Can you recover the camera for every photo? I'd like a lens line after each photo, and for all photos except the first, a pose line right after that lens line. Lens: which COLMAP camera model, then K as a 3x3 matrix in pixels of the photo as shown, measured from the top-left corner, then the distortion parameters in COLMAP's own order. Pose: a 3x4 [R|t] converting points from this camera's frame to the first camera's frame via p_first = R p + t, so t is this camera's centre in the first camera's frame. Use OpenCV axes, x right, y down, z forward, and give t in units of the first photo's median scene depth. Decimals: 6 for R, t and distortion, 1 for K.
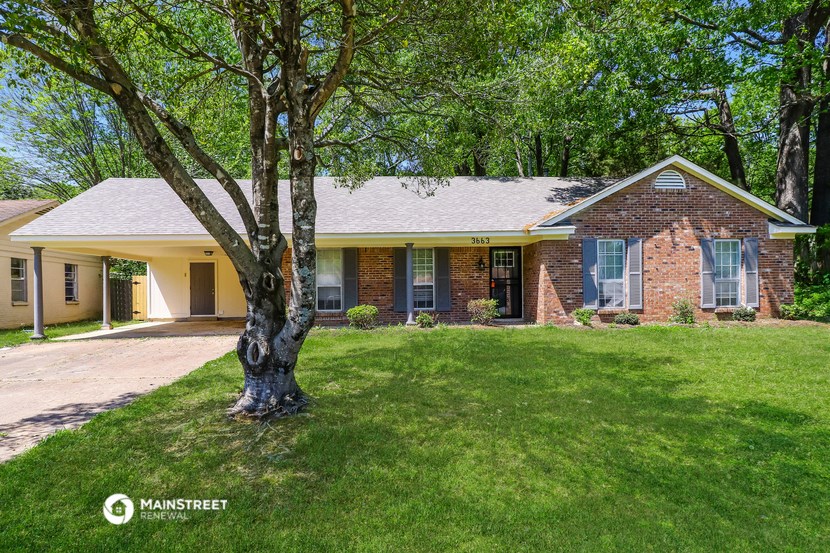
lens RADIAL K [[401.9, 0, 411.1], [0, 401.9, 277.3], [0, 0, 1]] dist [0.001218, -0.000268]
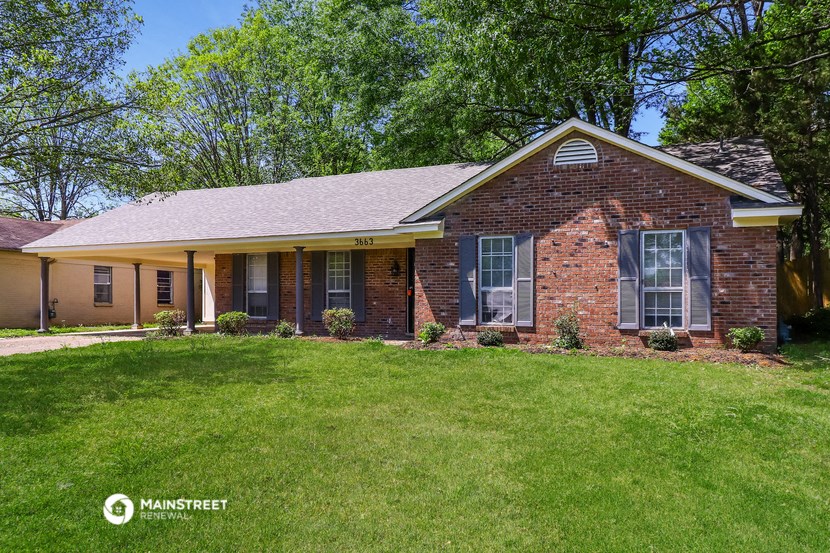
lens RADIAL K [[401.9, 0, 411.1], [0, 401.9, 277.3], [0, 0, 1]] dist [0.001218, -0.000268]
pose [[0.952125, -0.000512, -0.305709, 0.583999], [-0.002613, 0.999948, -0.009813, -0.006004], [0.305698, 0.010142, 0.952075, 0.212253]]
